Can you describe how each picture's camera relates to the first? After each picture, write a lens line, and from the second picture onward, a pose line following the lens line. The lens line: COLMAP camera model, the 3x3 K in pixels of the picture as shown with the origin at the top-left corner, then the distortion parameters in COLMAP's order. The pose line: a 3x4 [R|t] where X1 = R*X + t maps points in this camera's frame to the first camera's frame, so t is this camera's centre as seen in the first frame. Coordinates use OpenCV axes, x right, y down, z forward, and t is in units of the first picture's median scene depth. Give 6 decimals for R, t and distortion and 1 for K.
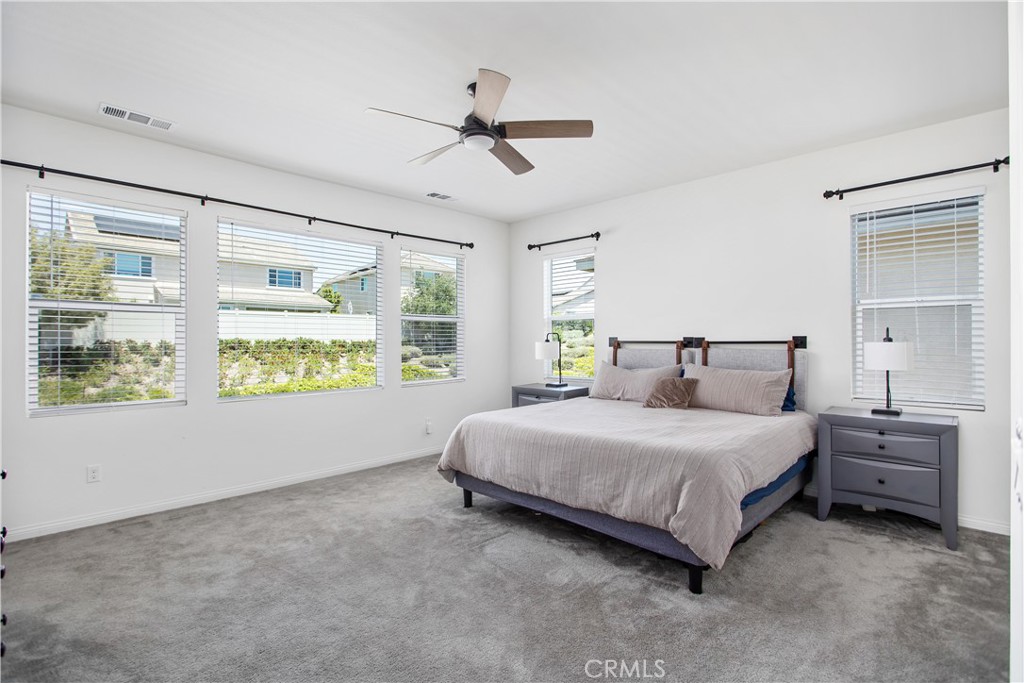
lens RADIAL K [[486.4, 0, 488.5], [0, 486.4, 341.5], [0, 0, 1]] dist [0.000821, 0.000147]
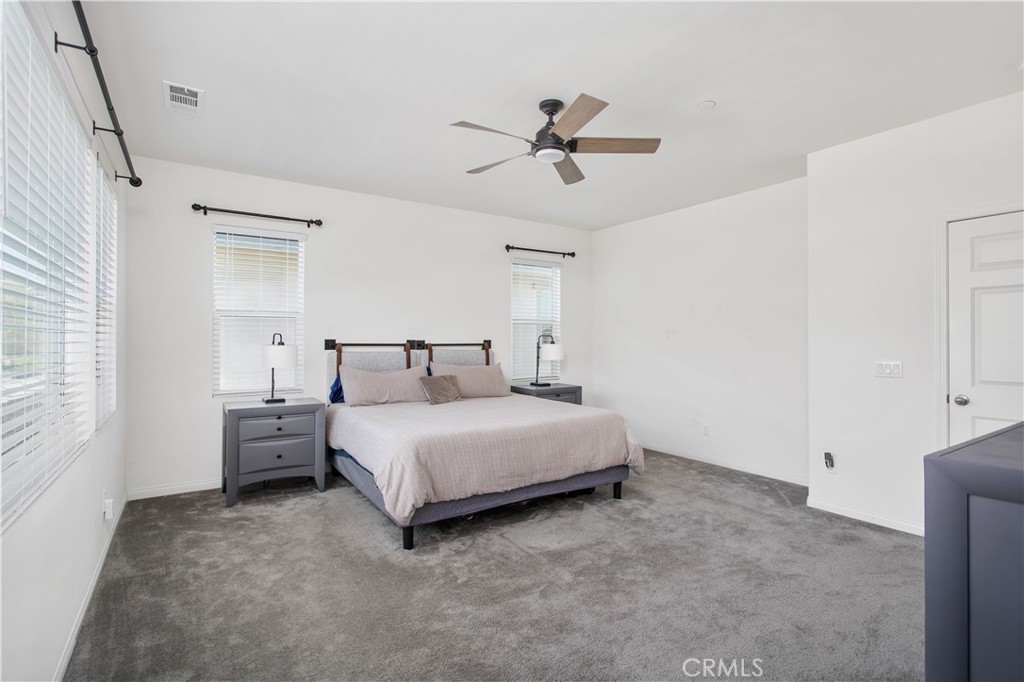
lens RADIAL K [[486.4, 0, 488.5], [0, 486.4, 341.0], [0, 0, 1]] dist [0.000821, 0.000147]
pose [[0.227295, 0.000197, 0.973826, -0.853582], [0.001029, 0.999999, -0.000442, -0.007842], [-0.973825, 0.001103, 0.227294, 0.720497]]
